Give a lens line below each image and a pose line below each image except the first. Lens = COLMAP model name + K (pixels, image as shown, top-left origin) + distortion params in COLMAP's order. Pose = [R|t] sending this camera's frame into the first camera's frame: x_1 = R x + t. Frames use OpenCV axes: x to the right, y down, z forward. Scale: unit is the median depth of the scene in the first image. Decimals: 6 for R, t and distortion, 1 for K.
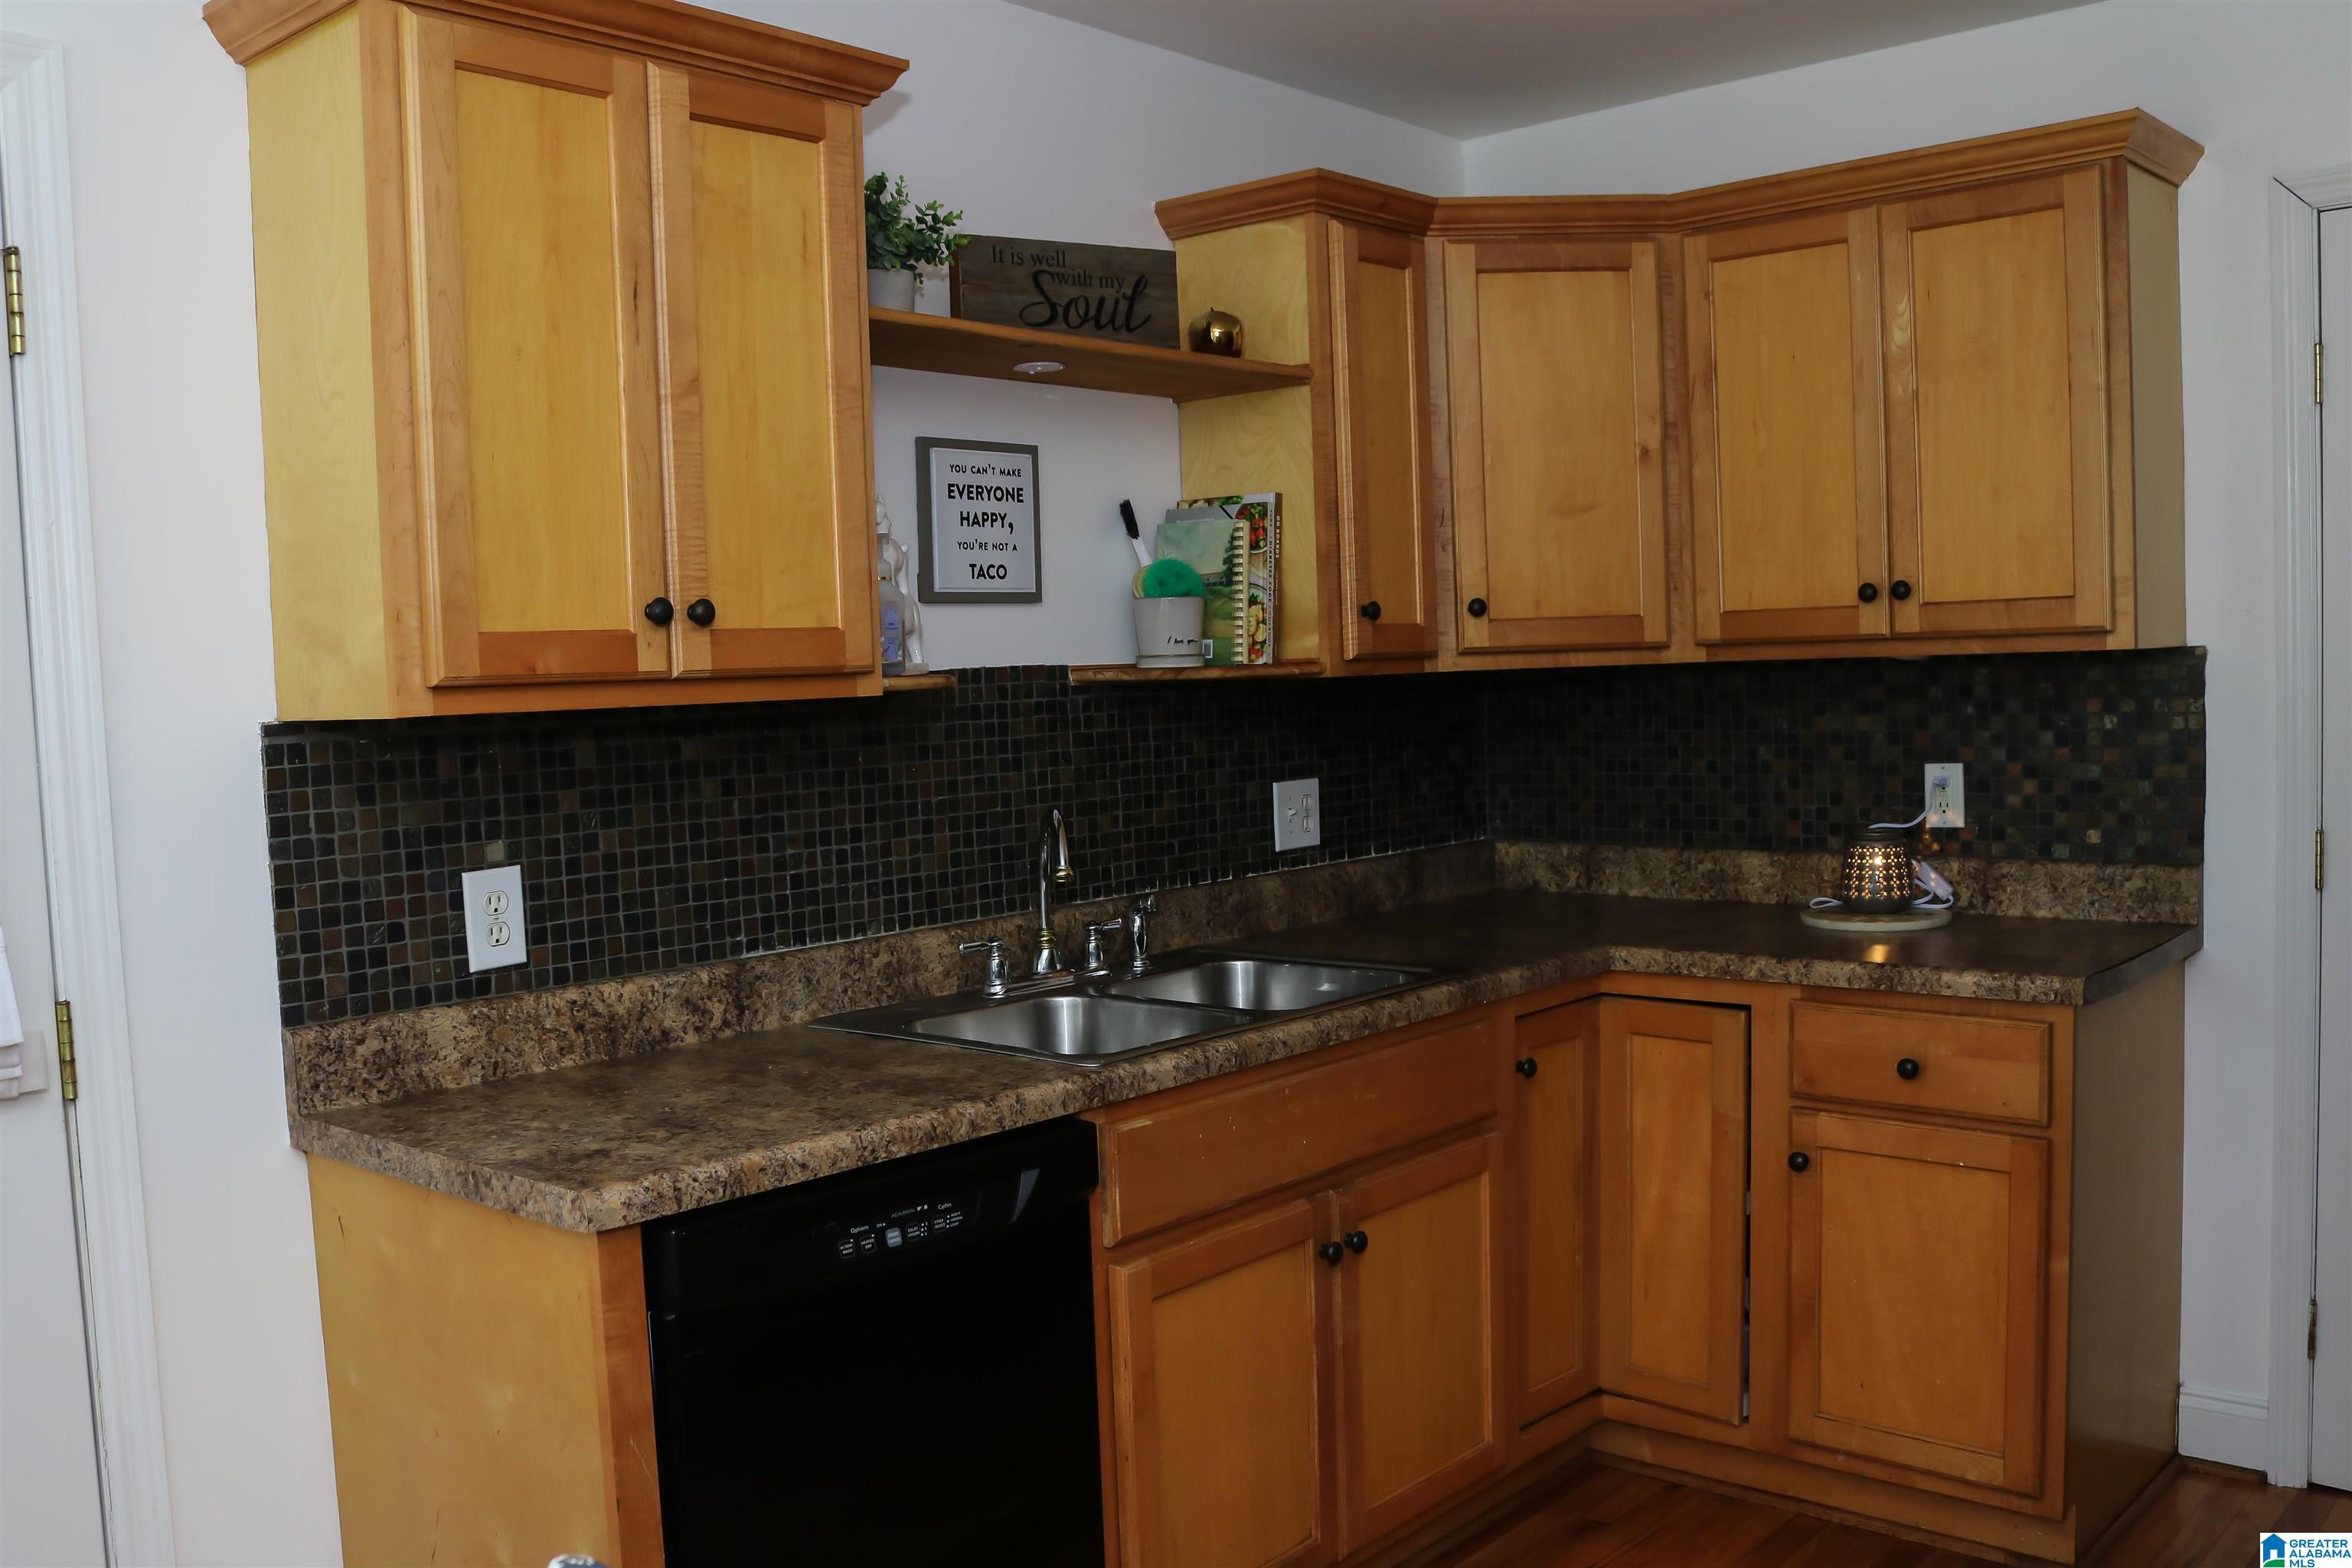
lens RADIAL K [[2134.4, 0, 1176.0], [0, 2134.4, 784.0], [0, 0, 1]] dist [-0.012910, -0.012239]
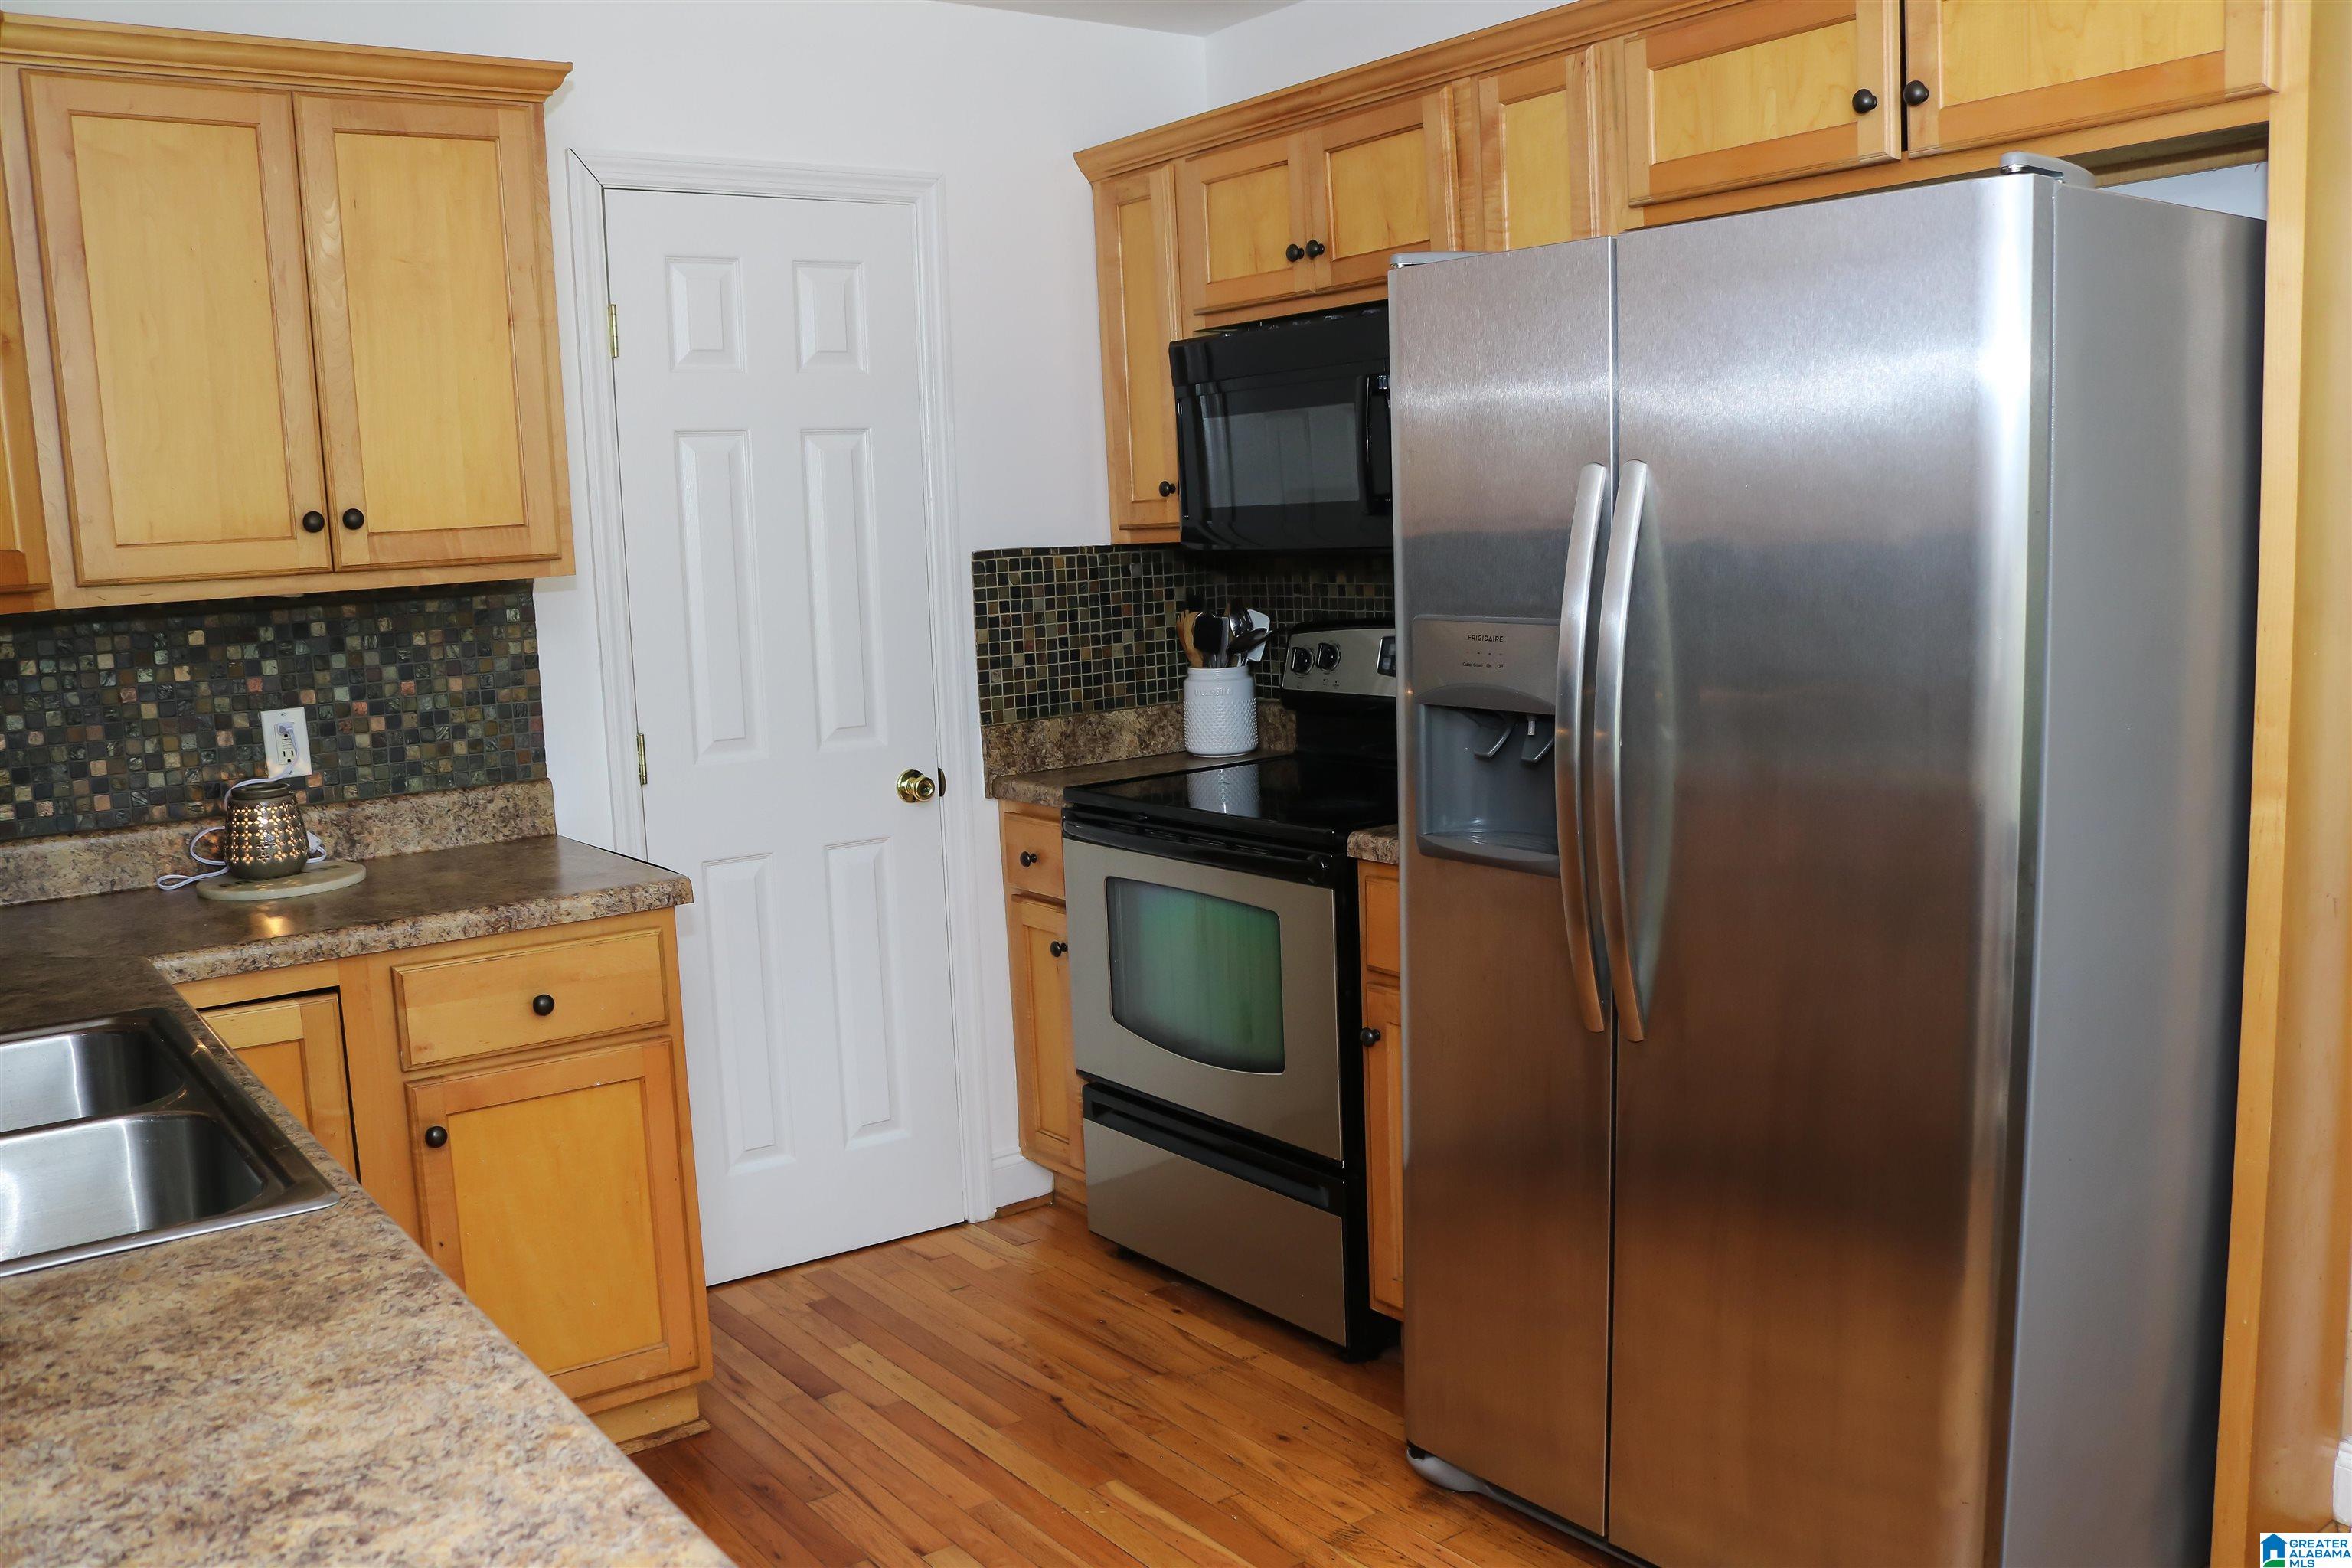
lens RADIAL K [[1983.2, 0, 1176.0], [0, 1983.2, 784.0], [0, 0, 1]] dist [-0.084701, -0.002708]
pose [[0.235127, -0.107676, 0.965982, -0.393426], [0.092775, 0.991793, 0.087971, -0.016703], [-0.967527, 0.068935, 0.243187, 0.434076]]
